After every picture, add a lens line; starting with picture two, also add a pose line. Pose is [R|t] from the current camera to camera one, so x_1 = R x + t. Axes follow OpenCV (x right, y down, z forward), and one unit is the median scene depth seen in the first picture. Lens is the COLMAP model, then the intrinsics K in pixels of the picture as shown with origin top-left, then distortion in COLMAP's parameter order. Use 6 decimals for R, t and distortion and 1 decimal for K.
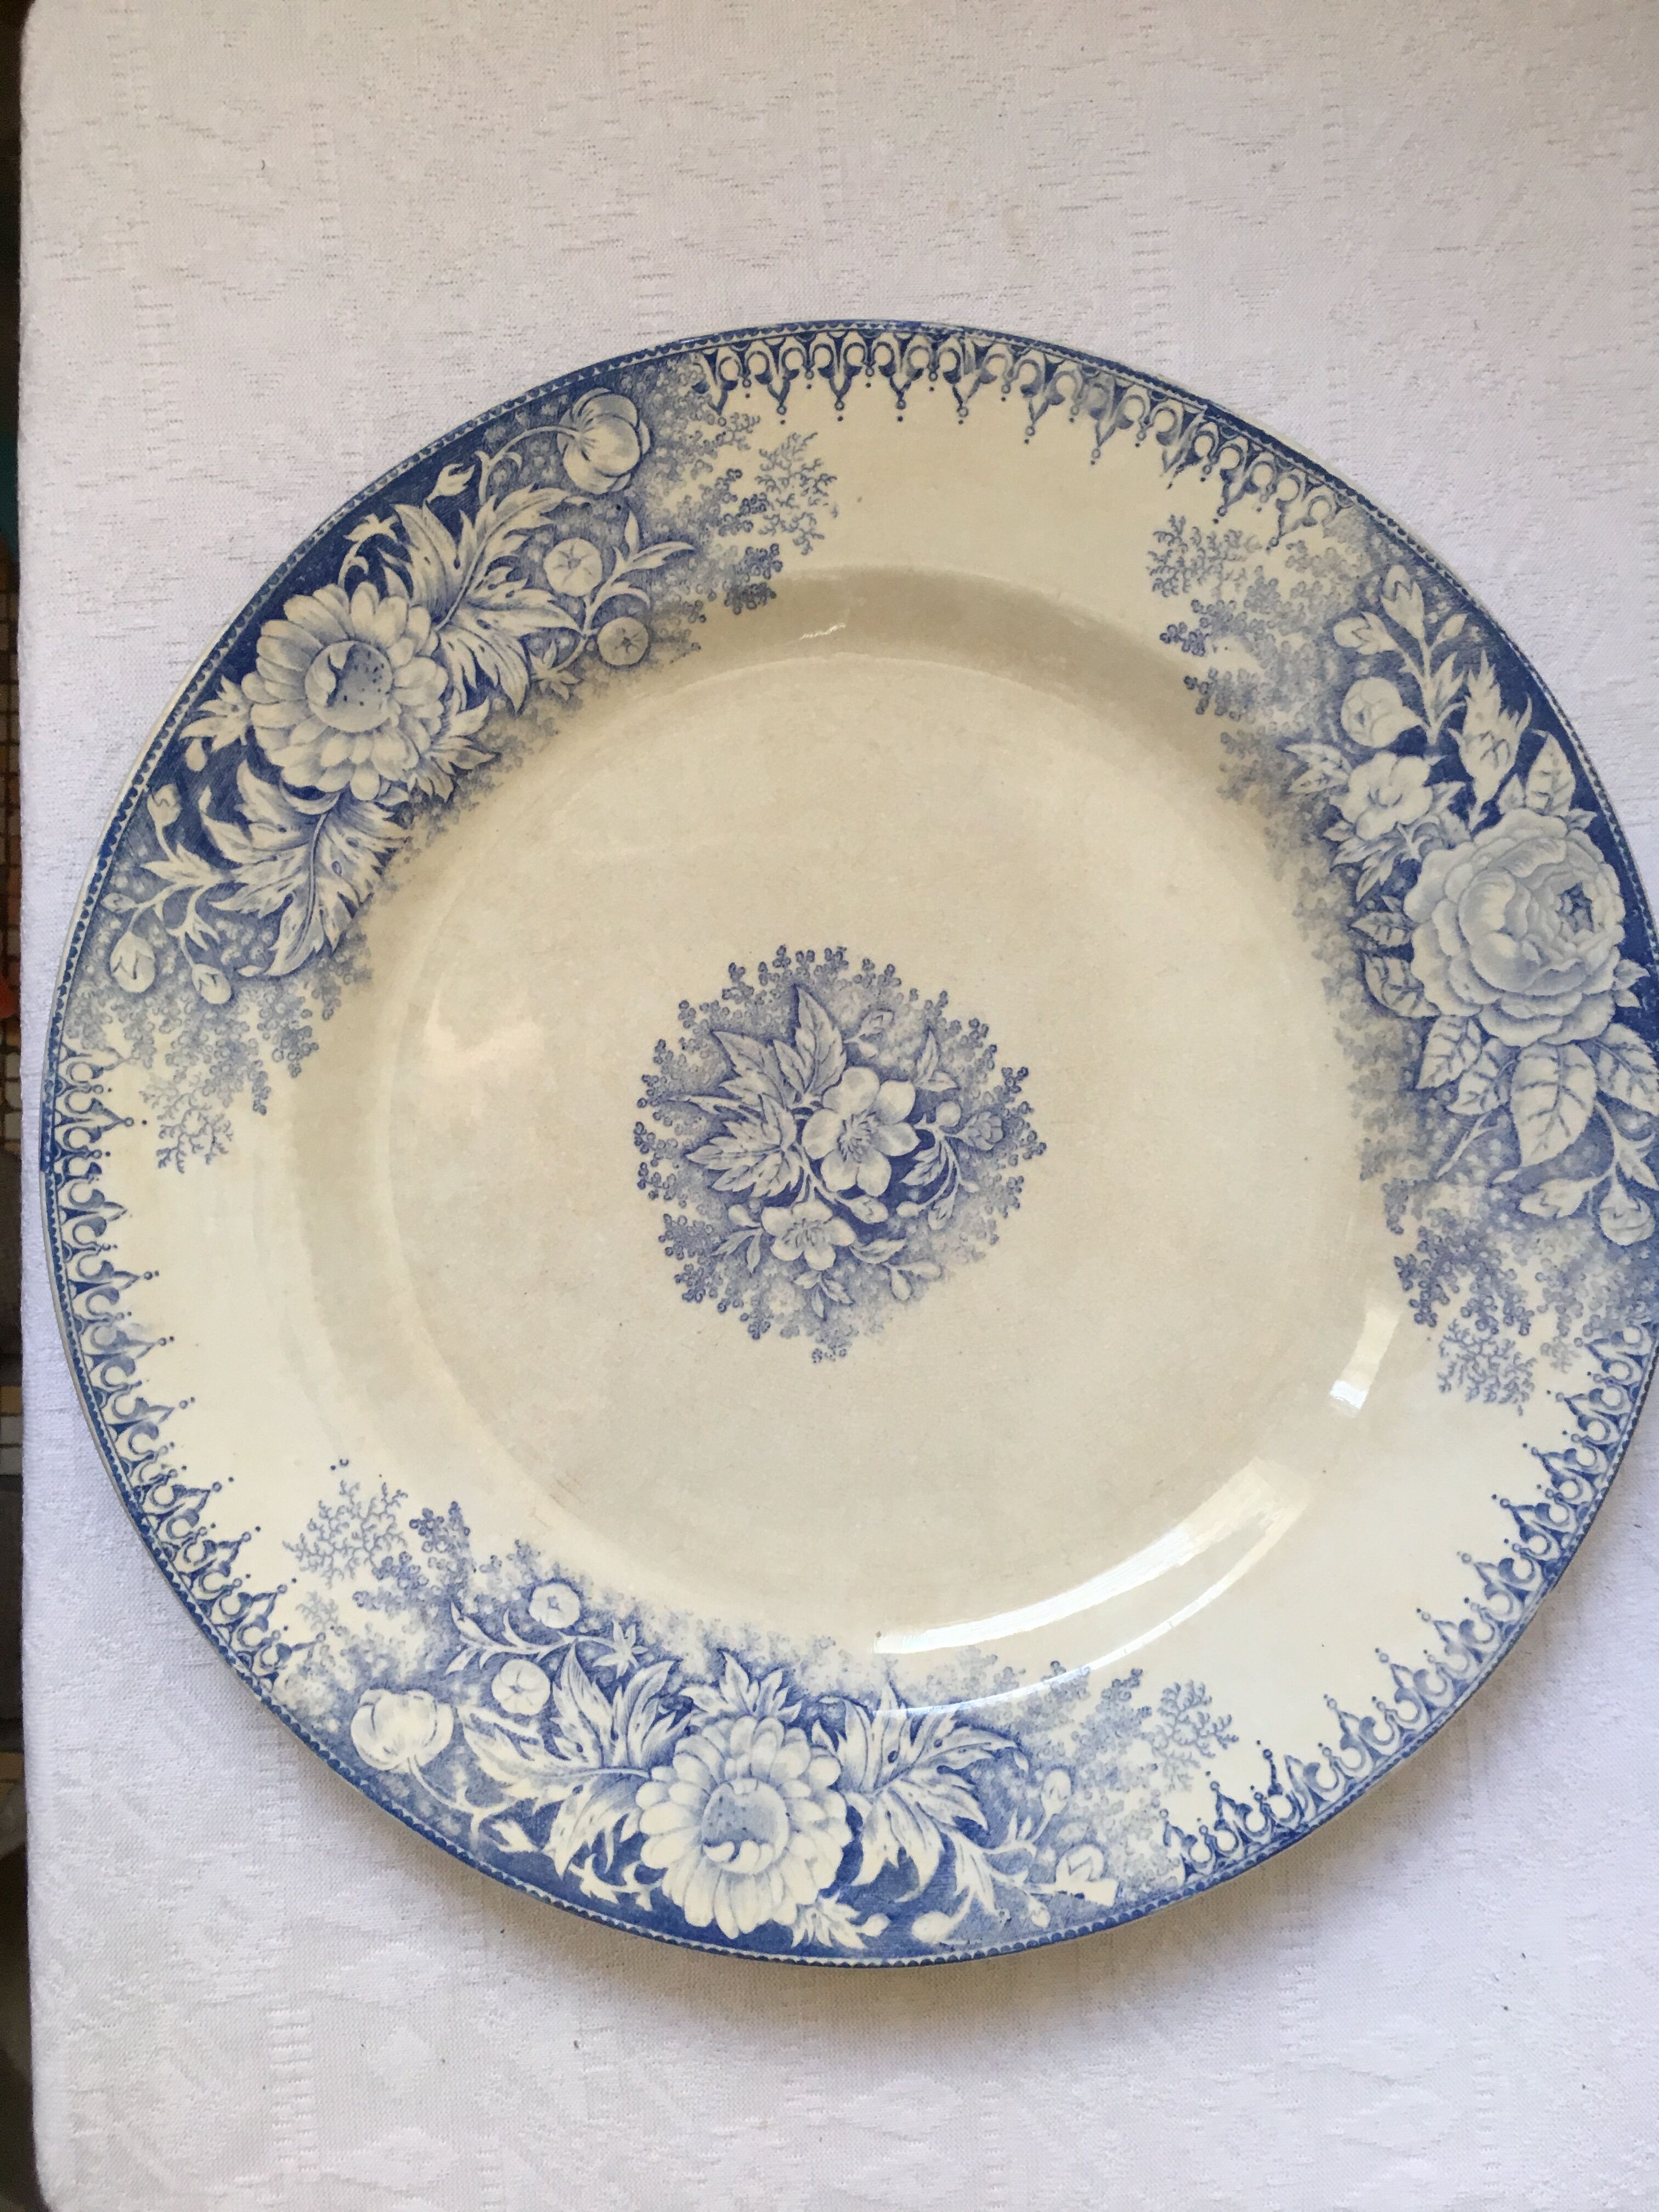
lens RADIAL K [[1599.4, 0, 817.4], [0, 1599.4, 1137.2], [0, 0, 1]] dist [0.004869, -0.018239]
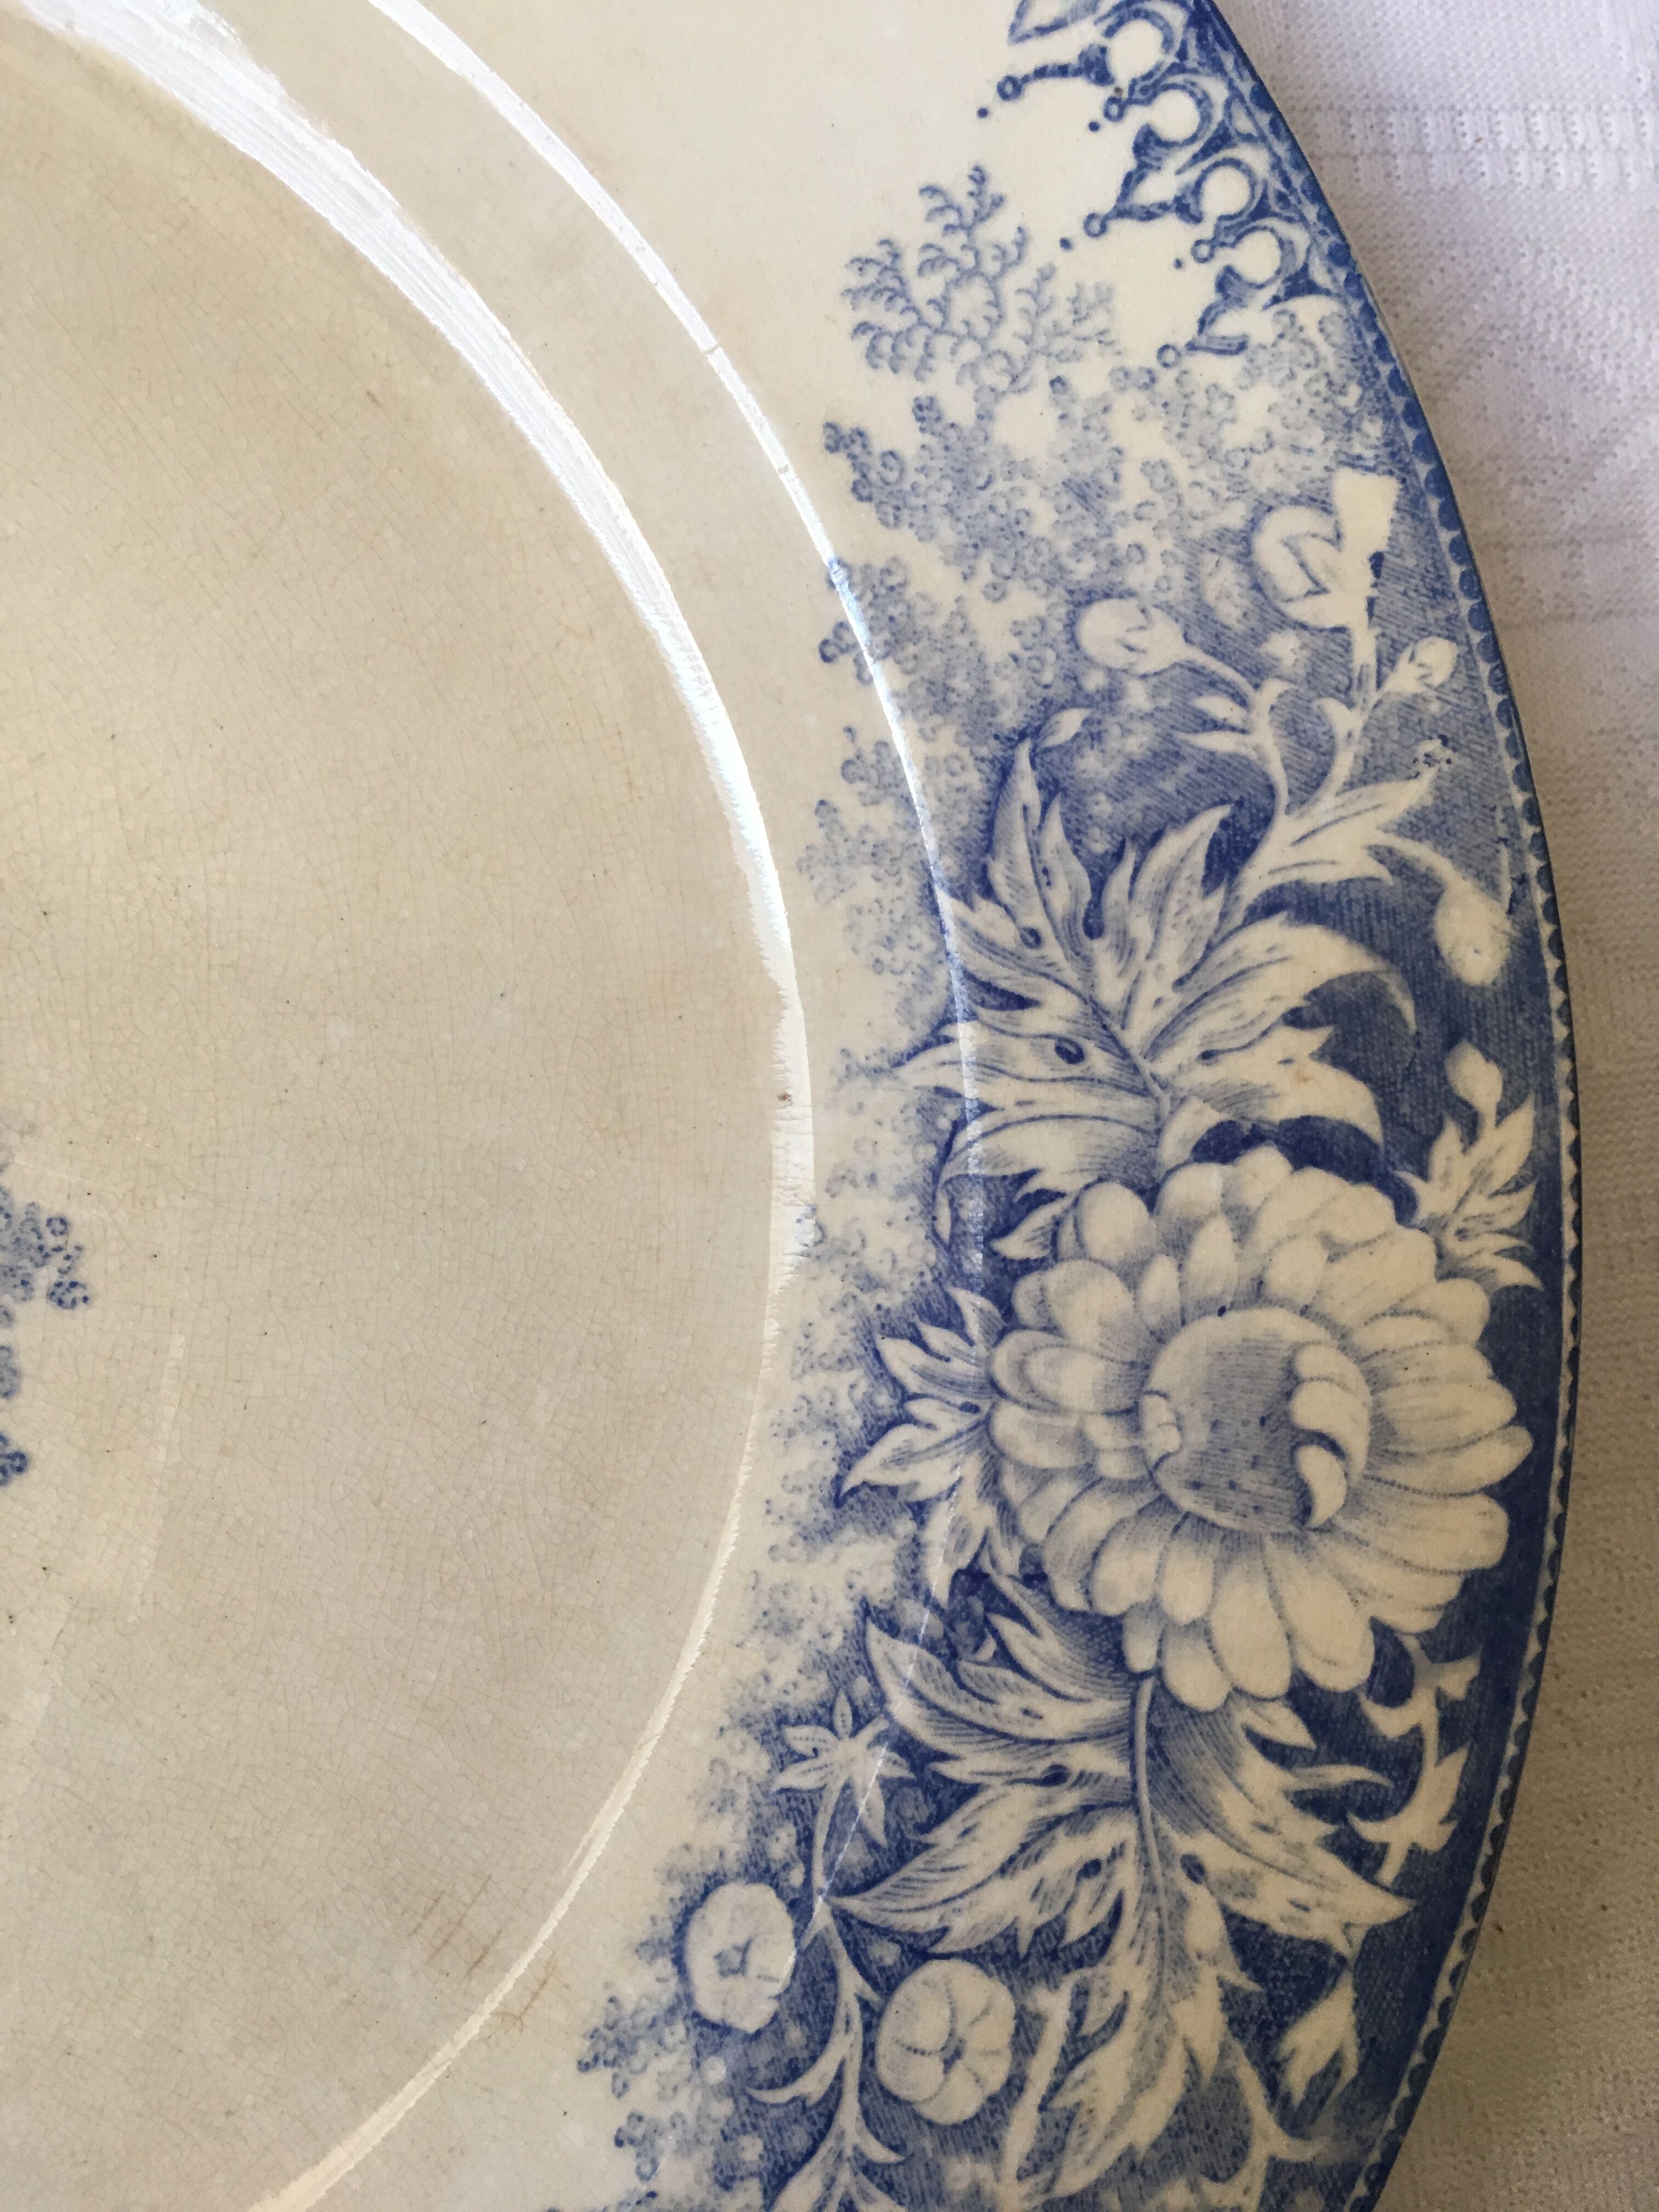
lens RADIAL K [[1599.4, 0, 830.4], [0, 1599.4, 1114.2], [0, 0, 1]] dist [0.004869, -0.018239]
pose [[-0.050798, -0.998546, 0.018035, 0.028183], [0.979712, -0.046318, 0.194987, 0.259092], [-0.193868, 0.027574, 0.980640, 0.642926]]
